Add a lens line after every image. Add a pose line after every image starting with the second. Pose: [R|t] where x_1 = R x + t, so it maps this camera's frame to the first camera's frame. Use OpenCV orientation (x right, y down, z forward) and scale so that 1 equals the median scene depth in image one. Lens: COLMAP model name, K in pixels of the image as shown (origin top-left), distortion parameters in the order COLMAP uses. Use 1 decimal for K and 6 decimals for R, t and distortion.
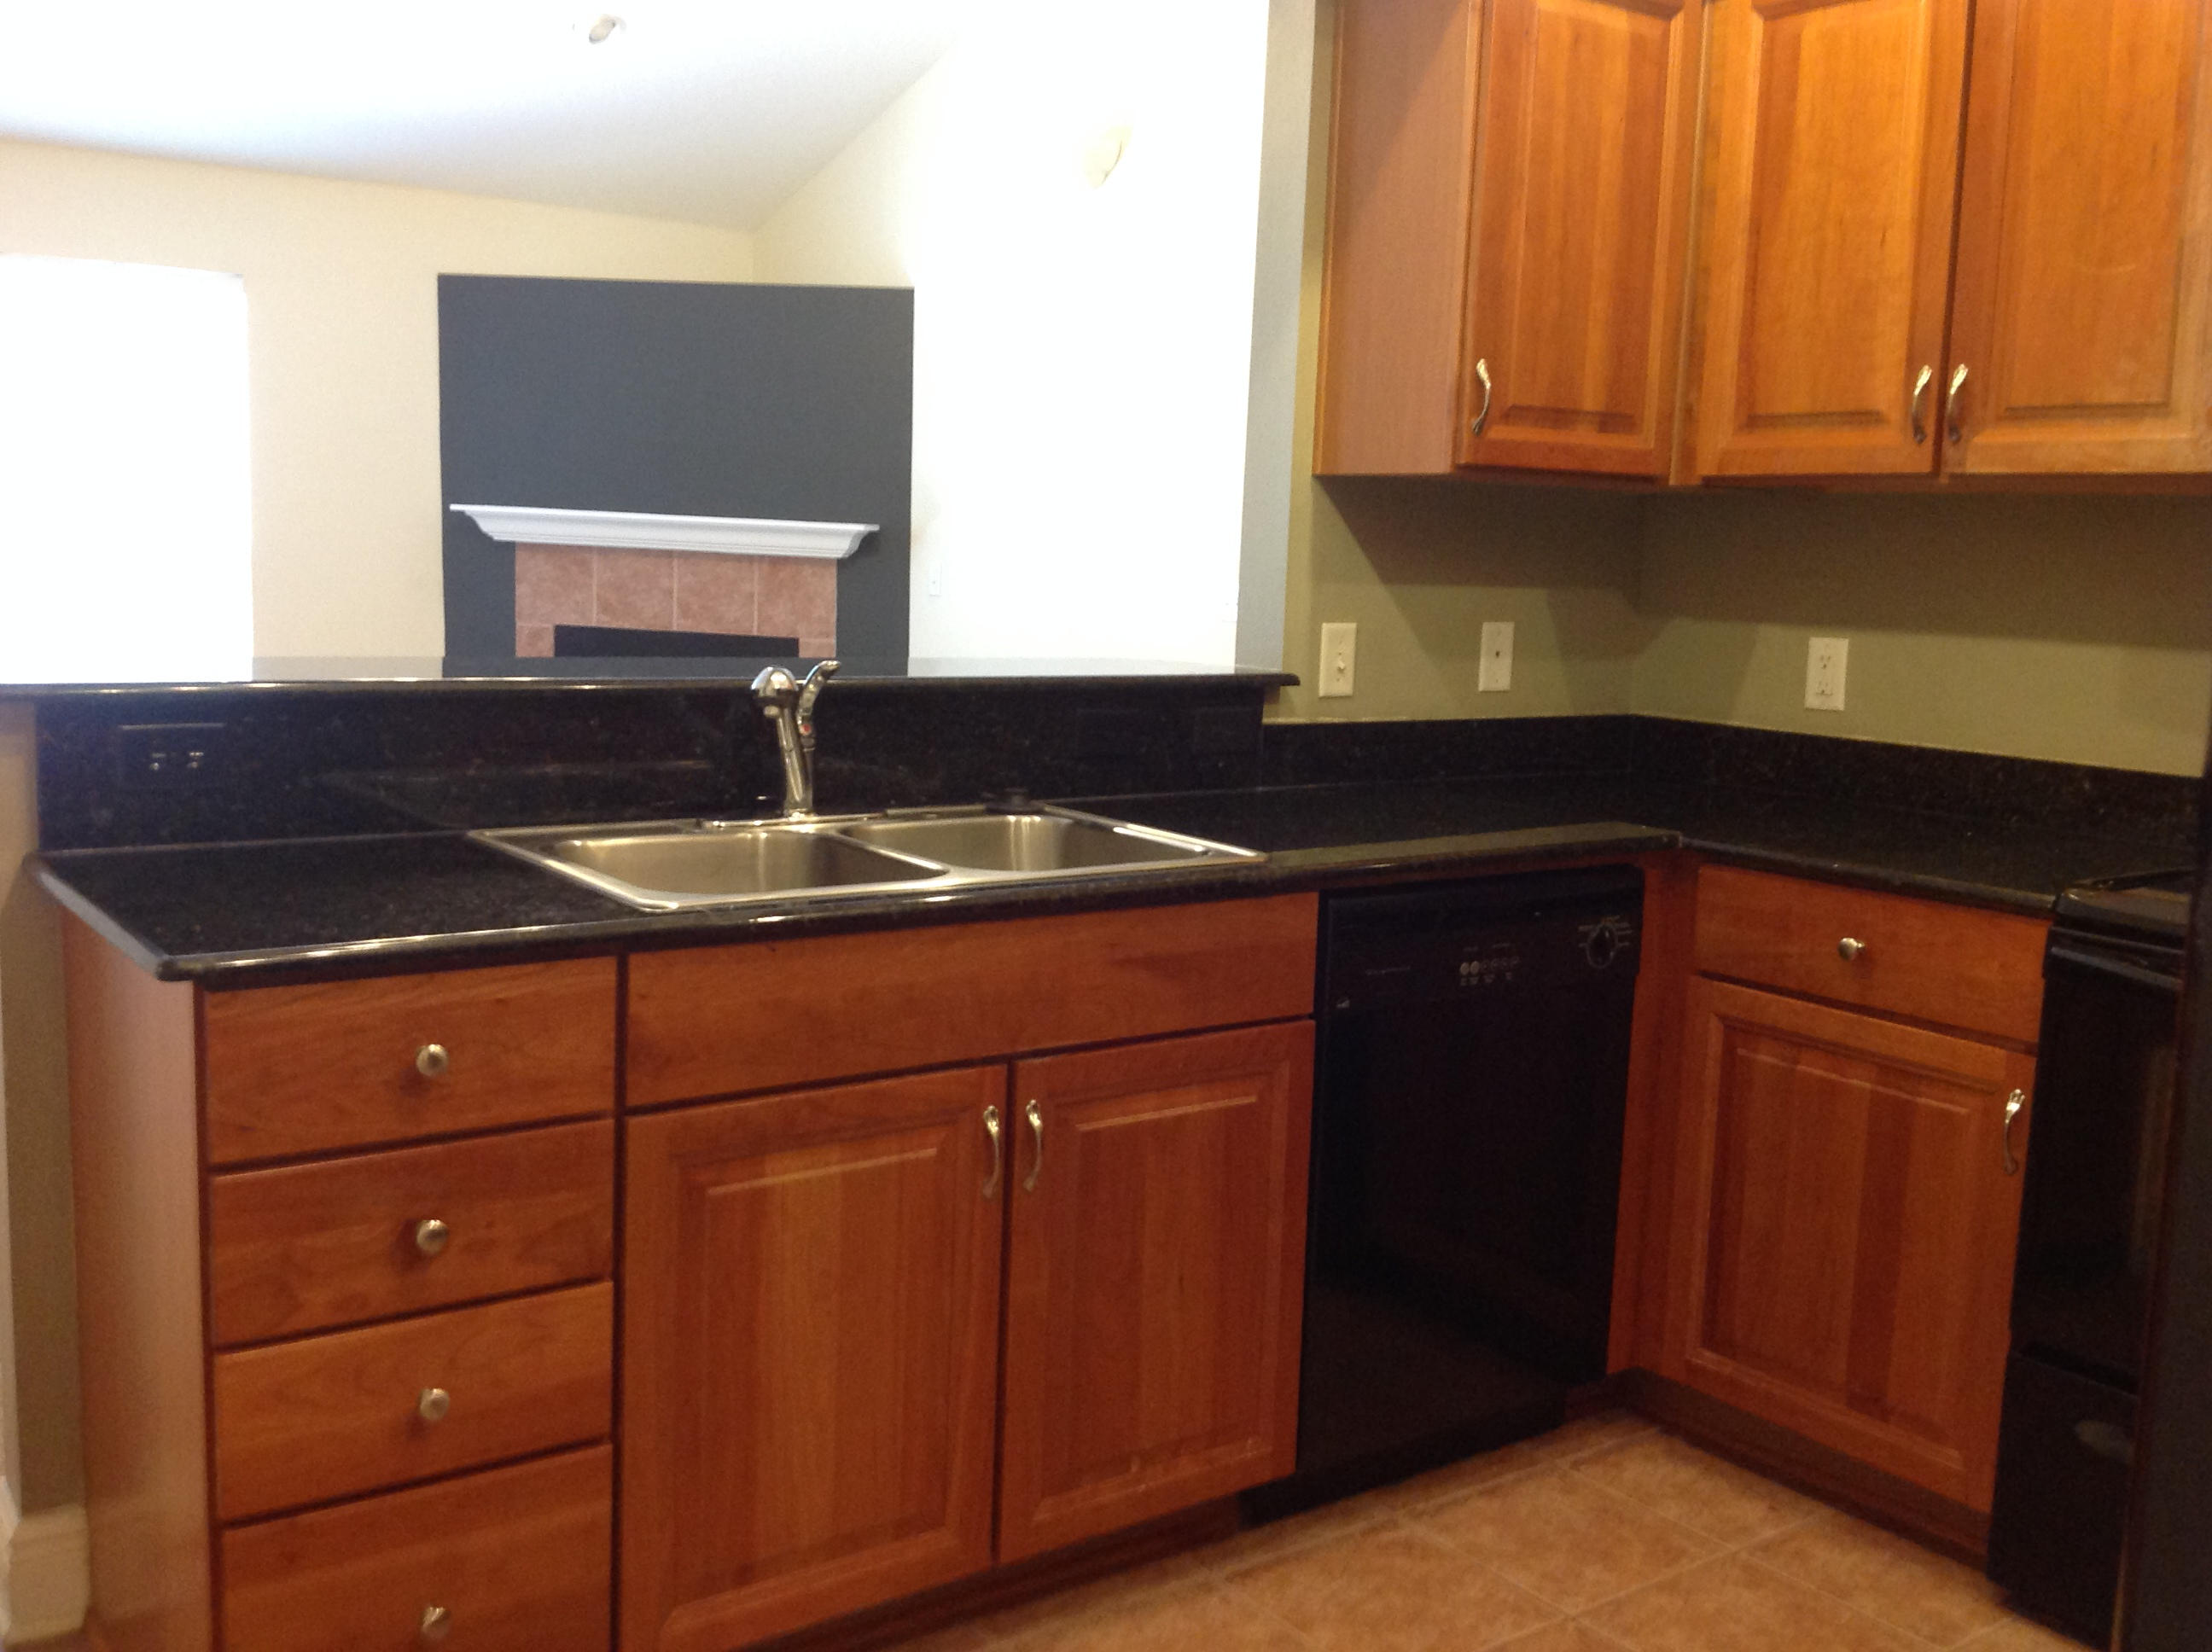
lens RADIAL K [[2146.7, 0, 1162.4], [0, 2146.7, 814.4], [0, 0, 1]] dist [0.164987, -0.325483]
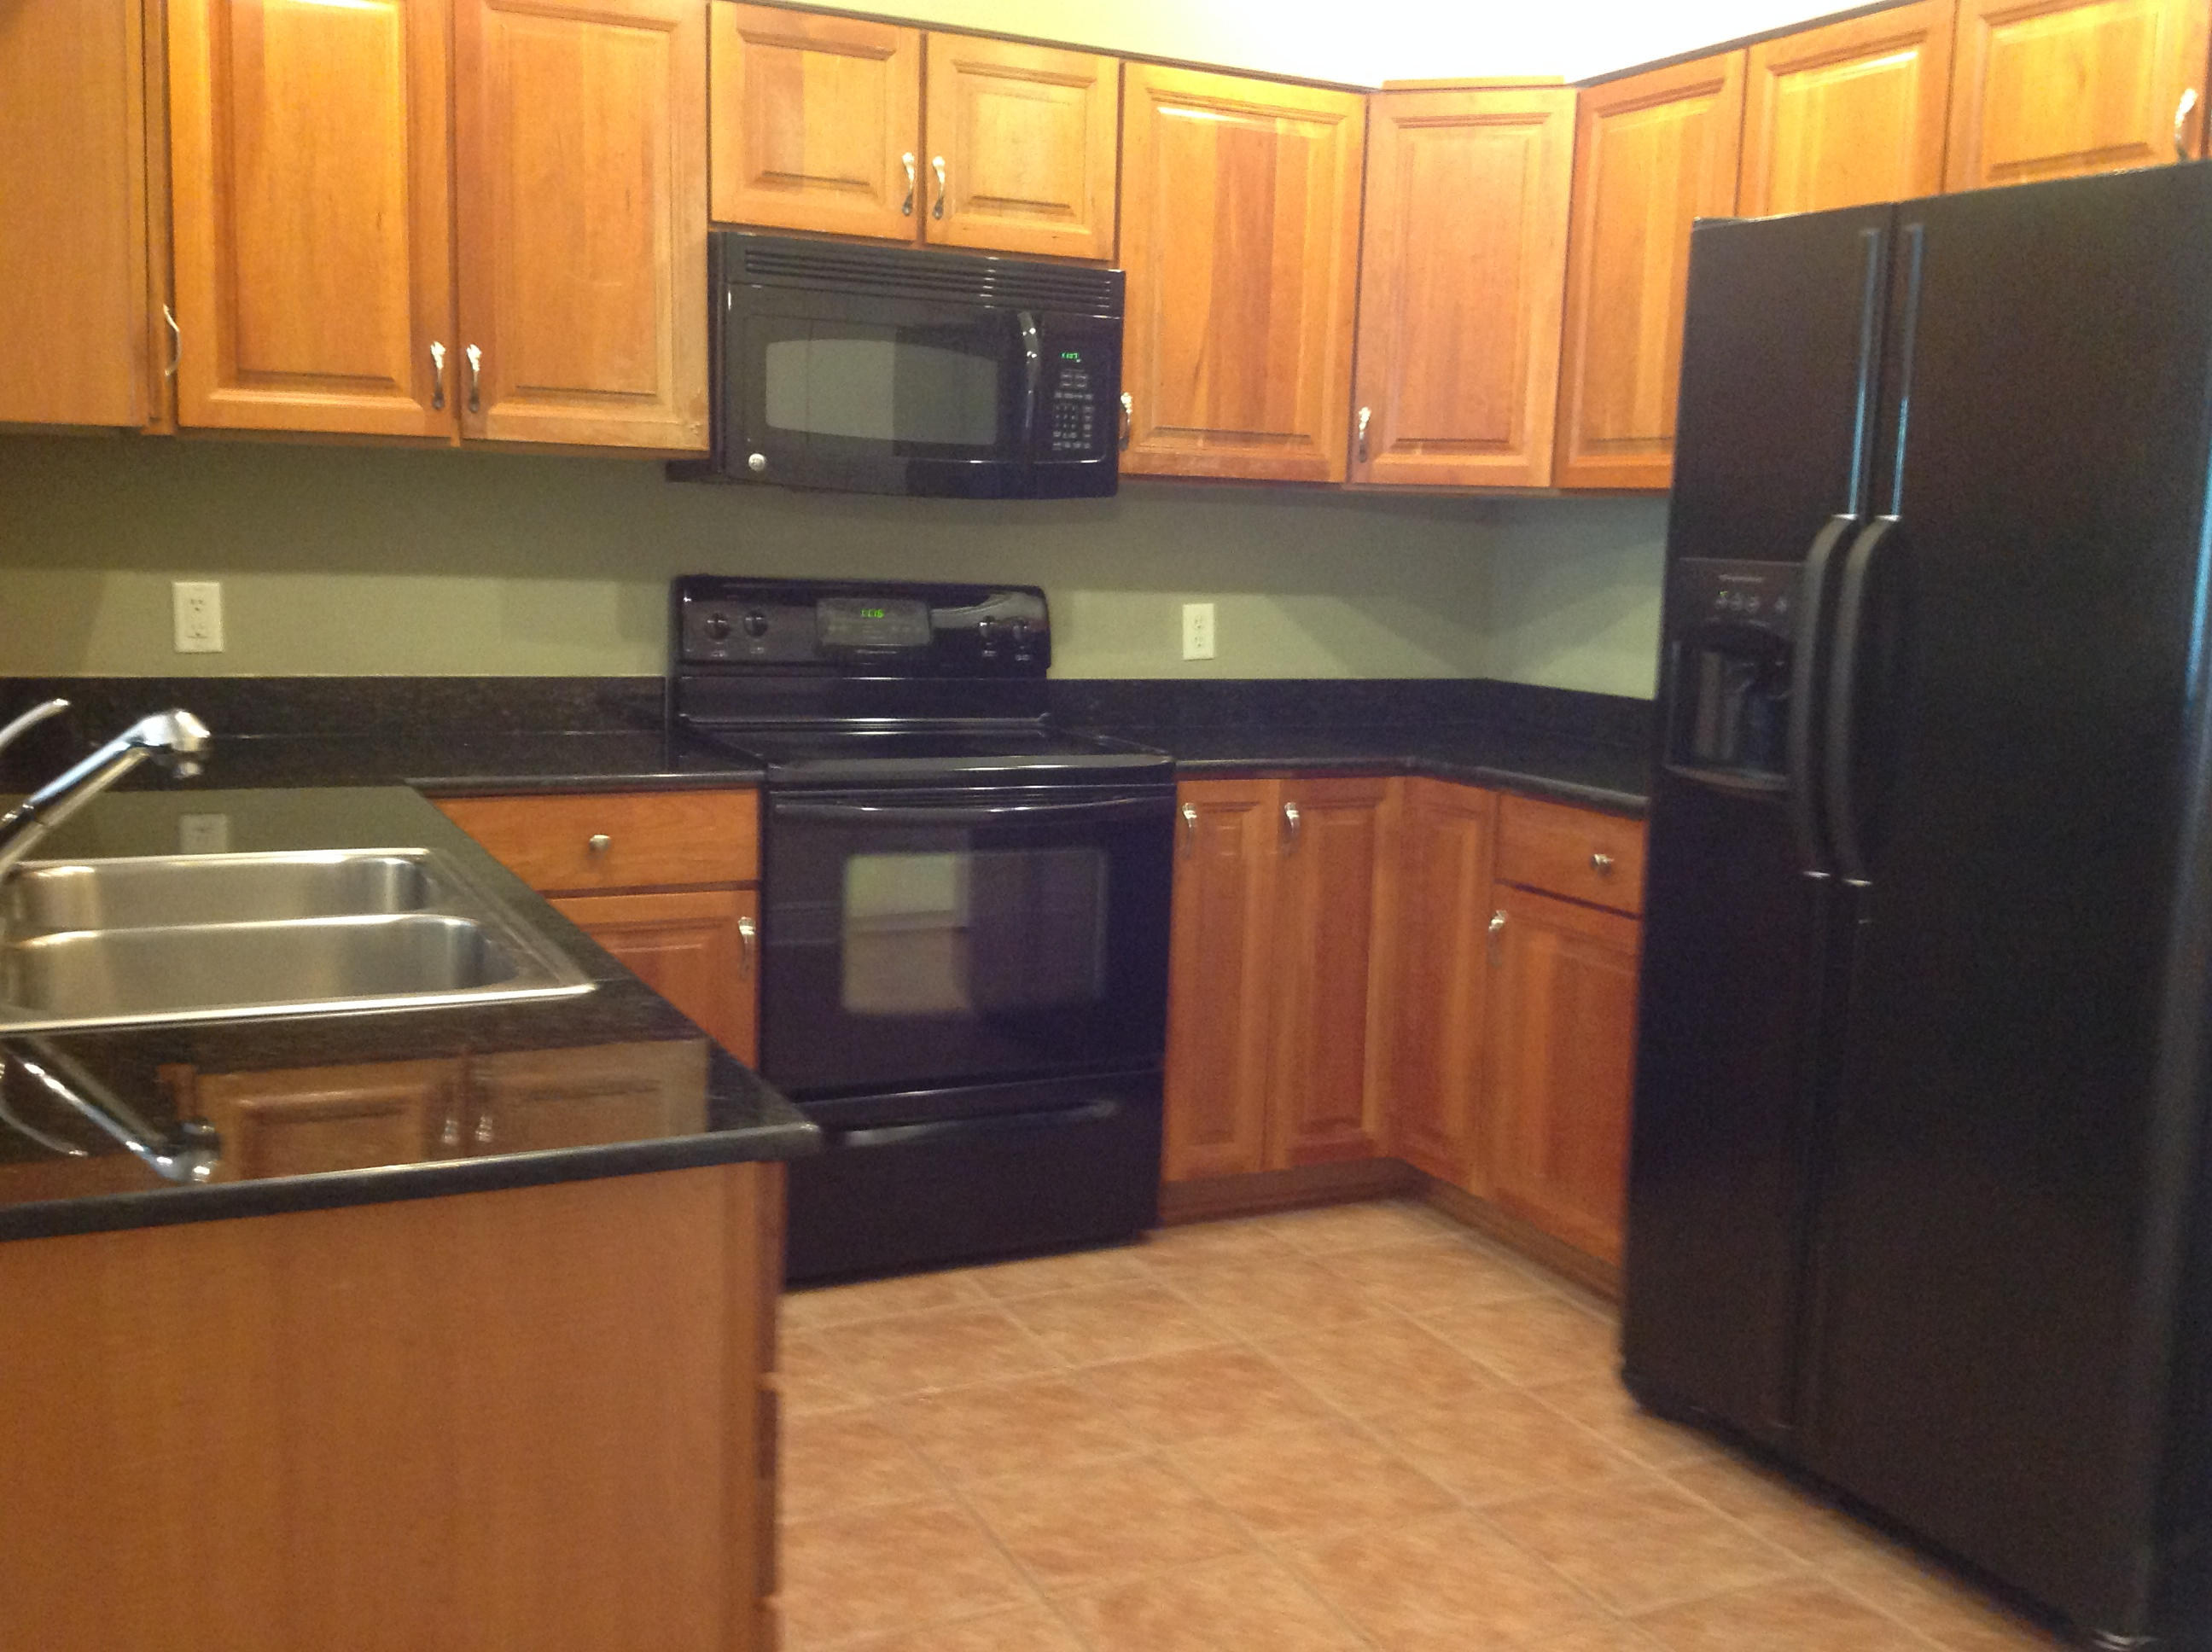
lens RADIAL K [[2121.7, 0, 1171.4], [0, 2121.7, 872.4], [0, 0, 1]] dist [0.134218, -0.300711]
pose [[0.176085, -0.188803, 0.966099, -0.737531], [0.099672, 0.979810, 0.173316, -0.091645], [-0.979316, 0.065775, 0.191348, 0.434909]]
